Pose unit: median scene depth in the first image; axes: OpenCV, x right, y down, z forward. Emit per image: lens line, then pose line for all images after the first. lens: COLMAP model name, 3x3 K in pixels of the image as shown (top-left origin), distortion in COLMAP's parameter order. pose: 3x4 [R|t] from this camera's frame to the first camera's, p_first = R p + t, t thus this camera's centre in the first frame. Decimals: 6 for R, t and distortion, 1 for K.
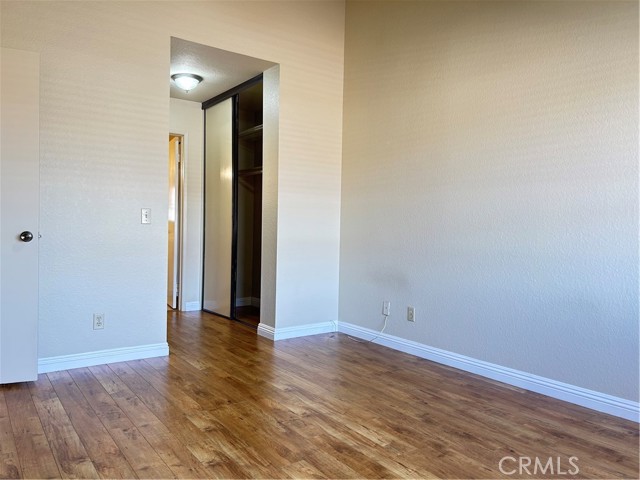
lens RADIAL K [[486.0, 0, 317.3], [0, 486.0, 241.0], [0, 0, 1]] dist [0.069829, -0.005750]
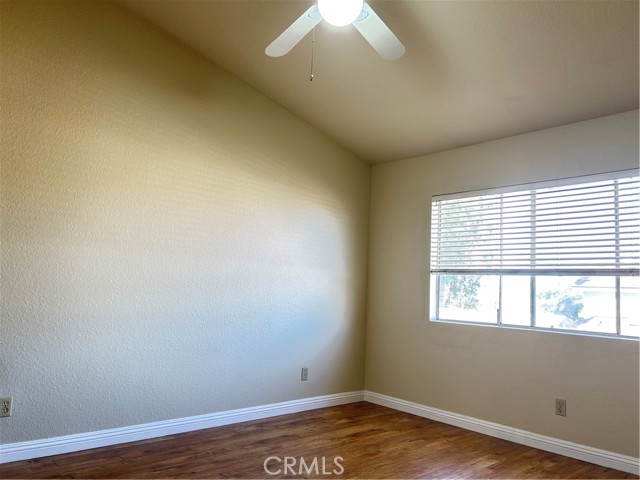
lens RADIAL K [[486.0, 0, 317.3], [0, 486.0, 241.0], [0, 0, 1]] dist [0.069829, -0.005750]
pose [[-0.102663, 0.081035, 0.991410, -0.864648], [-0.033950, 0.995810, -0.084910, -0.069223], [-0.994137, -0.042375, -0.099481, 0.867791]]
